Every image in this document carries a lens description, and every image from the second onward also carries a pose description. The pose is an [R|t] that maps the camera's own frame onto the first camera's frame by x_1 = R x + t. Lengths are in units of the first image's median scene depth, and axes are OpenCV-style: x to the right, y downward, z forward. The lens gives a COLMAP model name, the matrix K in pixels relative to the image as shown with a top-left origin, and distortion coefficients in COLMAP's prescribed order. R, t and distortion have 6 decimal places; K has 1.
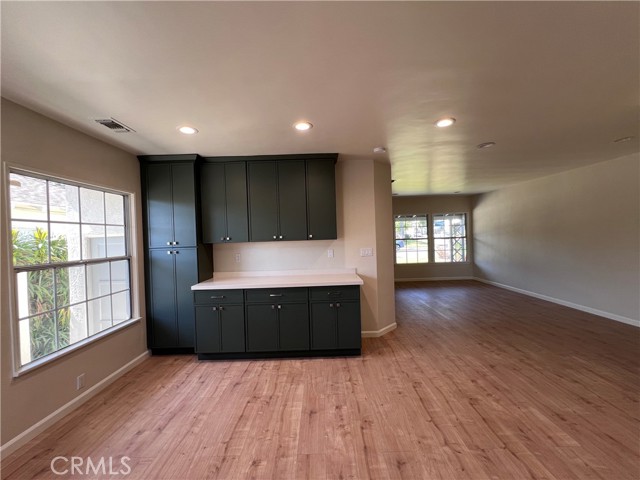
lens RADIAL K [[256.5, 0, 318.2], [0, 256.5, 238.9], [0, 0, 1]] dist [-0.001502, 0.000541]
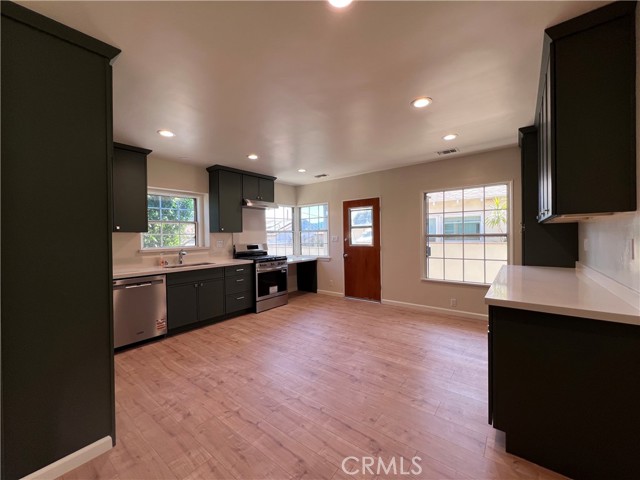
lens RADIAL K [[256.5, 0, 318.2], [0, 256.5, 238.9], [0, 0, 1]] dist [-0.001502, 0.000541]
pose [[-0.618157, 0.049315, -0.784506, 1.170490], [0.031146, 0.998783, 0.038242, 0.026844], [0.785438, -0.000795, -0.618940, 1.585600]]
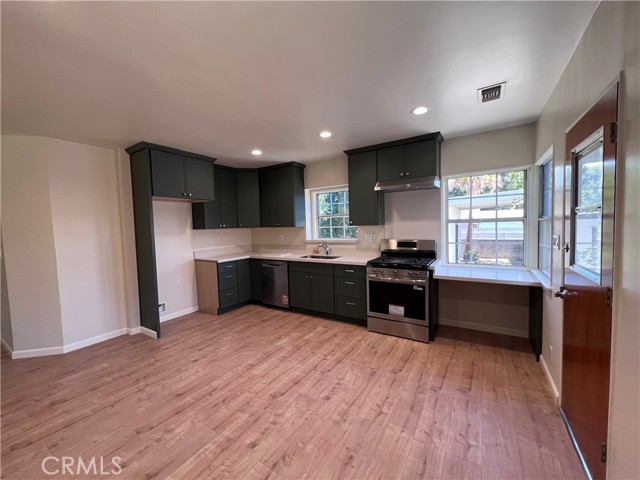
lens RADIAL K [[256.5, 0, 318.2], [0, 256.5, 238.9], [0, 0, 1]] dist [-0.001502, 0.000541]
pose [[-0.846682, 0.019899, 0.531727, -0.851773], [0.055399, 0.997166, 0.050897, 0.015943], [-0.529208, 0.072550, -0.845385, 1.386198]]
